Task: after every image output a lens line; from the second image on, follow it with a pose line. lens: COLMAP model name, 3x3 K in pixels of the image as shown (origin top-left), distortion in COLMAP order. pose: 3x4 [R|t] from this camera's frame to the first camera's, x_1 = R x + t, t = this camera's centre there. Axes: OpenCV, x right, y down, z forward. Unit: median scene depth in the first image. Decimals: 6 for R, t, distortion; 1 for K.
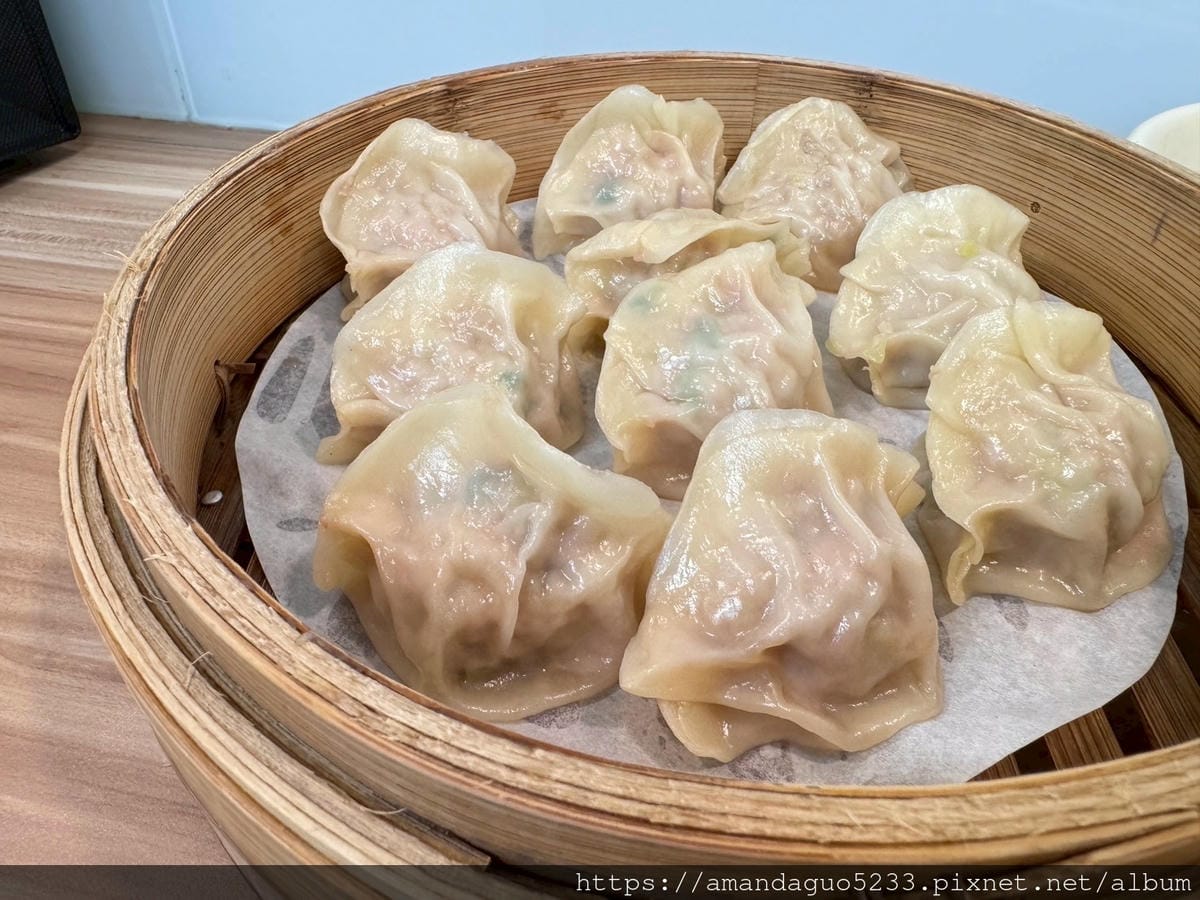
lens RADIAL K [[839.4, 0, 557.5], [0, 839.4, 463.1], [0, 0, 1]] dist [-0.000927, 0.000489]
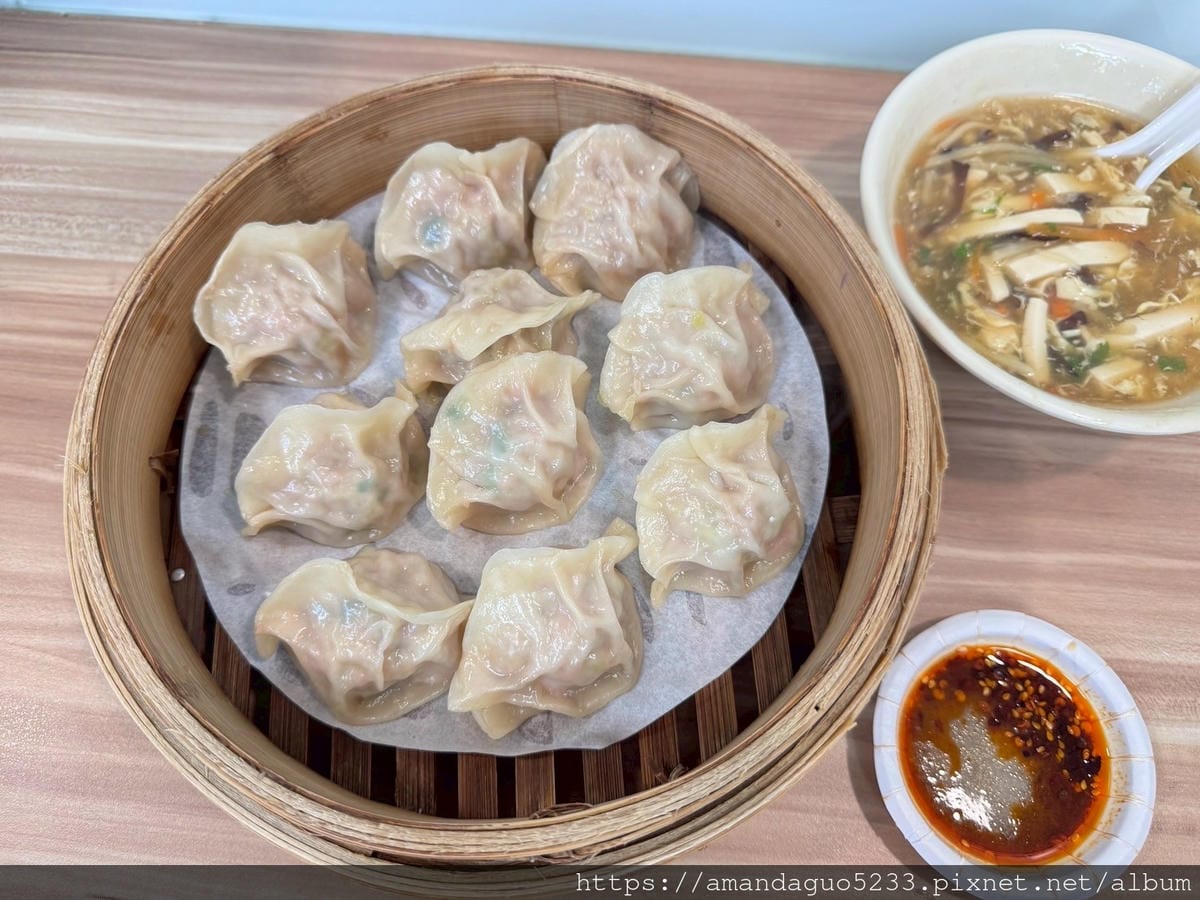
lens RADIAL K [[839.4, 0, 592.7], [0, 839.4, 462.0], [0, 0, 1]] dist [-0.000927, 0.000489]
pose [[0.992833, -0.110605, 0.045264, 0.336190], [0.081211, 0.902270, 0.423455, -0.883968], [-0.087676, -0.416744, 0.904786, -0.403643]]
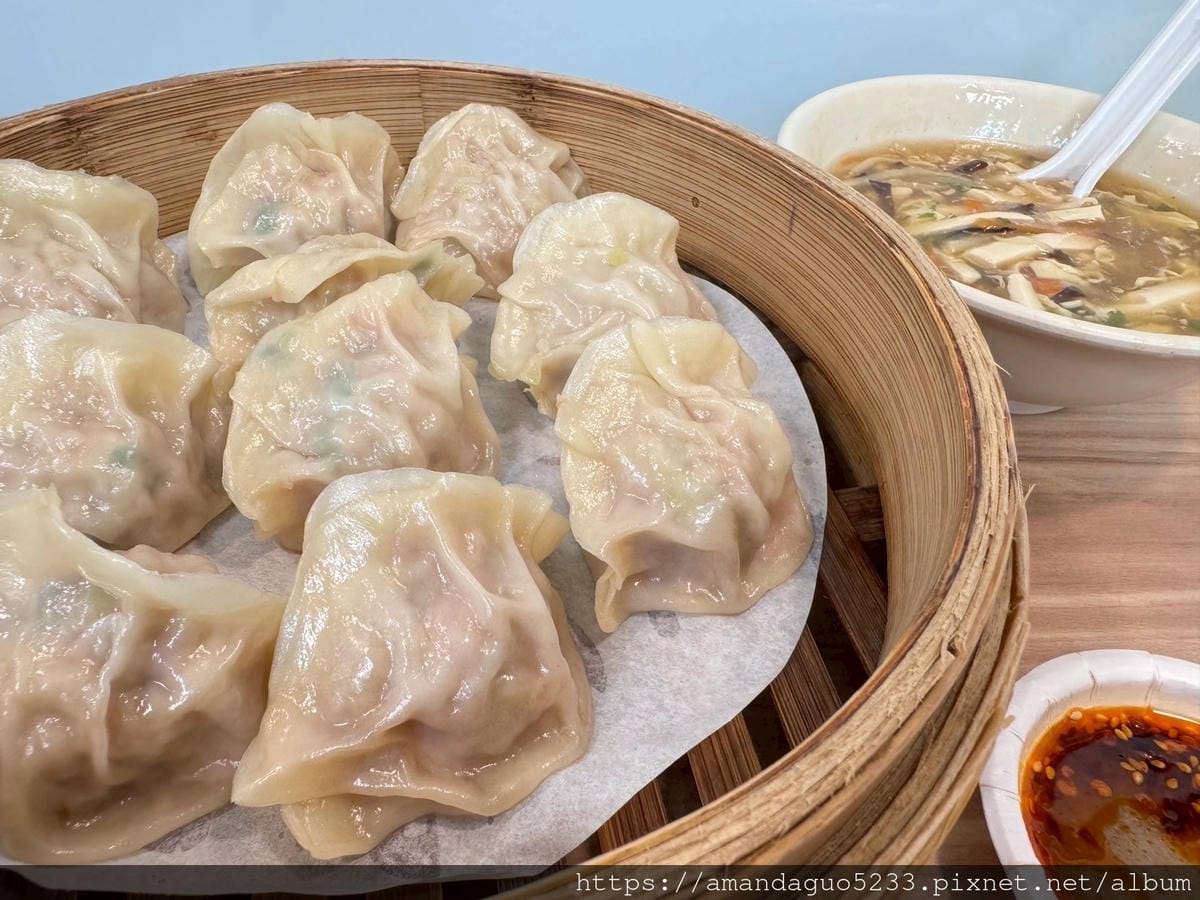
lens RADIAL K [[839.4, 0, 543.8], [0, 839.4, 463.0], [0, 0, 1]] dist [-0.000927, 0.000489]
pose [[0.975508, -0.132013, 0.175947, 0.276576], [0.127101, 0.991125, 0.038953, -0.087344], [-0.179527, -0.015636, 0.983629, 0.035770]]
